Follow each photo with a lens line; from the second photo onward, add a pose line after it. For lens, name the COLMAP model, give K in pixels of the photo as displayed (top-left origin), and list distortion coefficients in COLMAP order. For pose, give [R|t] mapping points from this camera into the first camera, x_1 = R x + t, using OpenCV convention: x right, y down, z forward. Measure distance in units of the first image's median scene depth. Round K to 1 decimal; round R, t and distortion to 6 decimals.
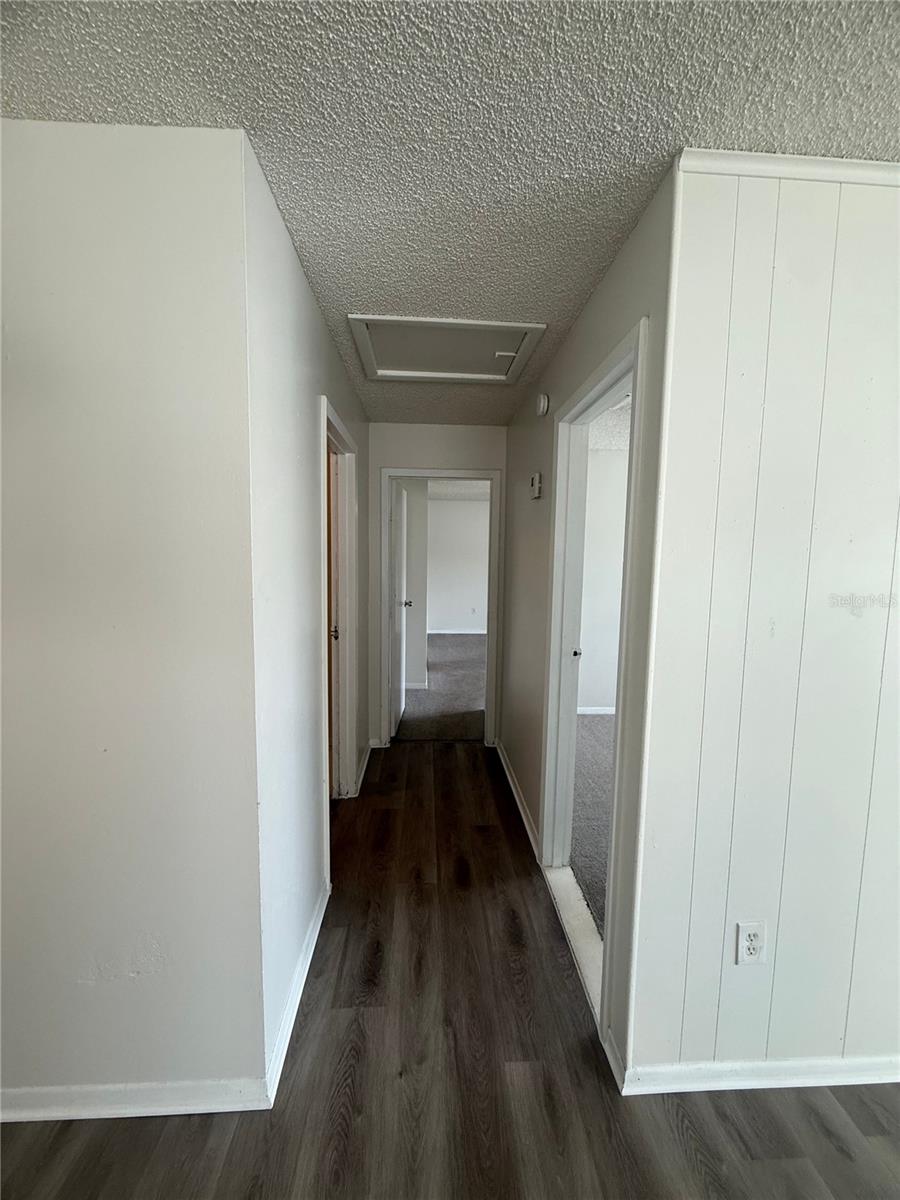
lens RADIAL K [[477.7, 0, 449.6], [0, 477.7, 598.9], [0, 0, 1]] dist [0.000984, -0.000122]
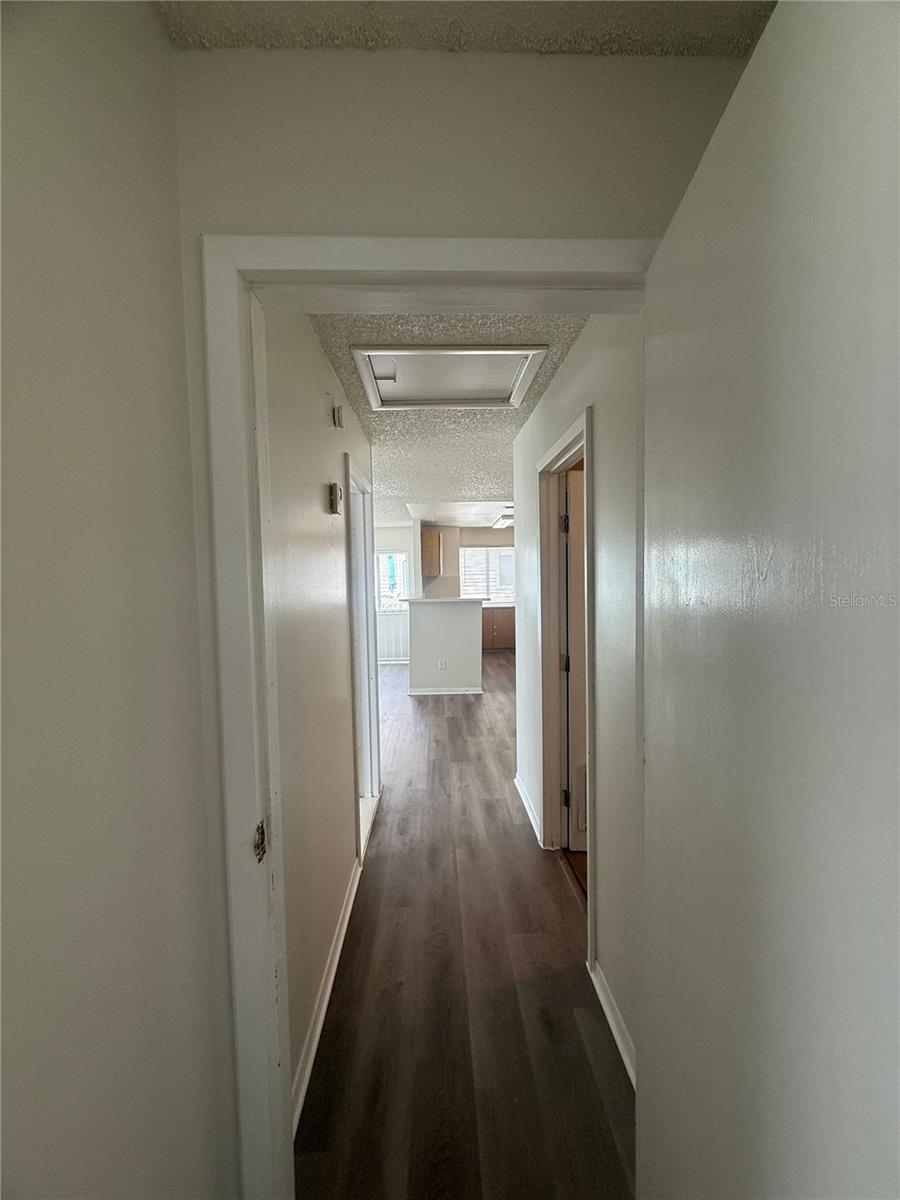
lens RADIAL K [[477.7, 0, 449.3], [0, 477.7, 600.5], [0, 0, 1]] dist [0.000984, -0.000122]
pose [[-0.999767, -0.004866, 0.021009, -0.038369], [-0.001993, 0.990891, 0.134650, -0.240907], [-0.021473, 0.134577, -0.990670, 2.538113]]
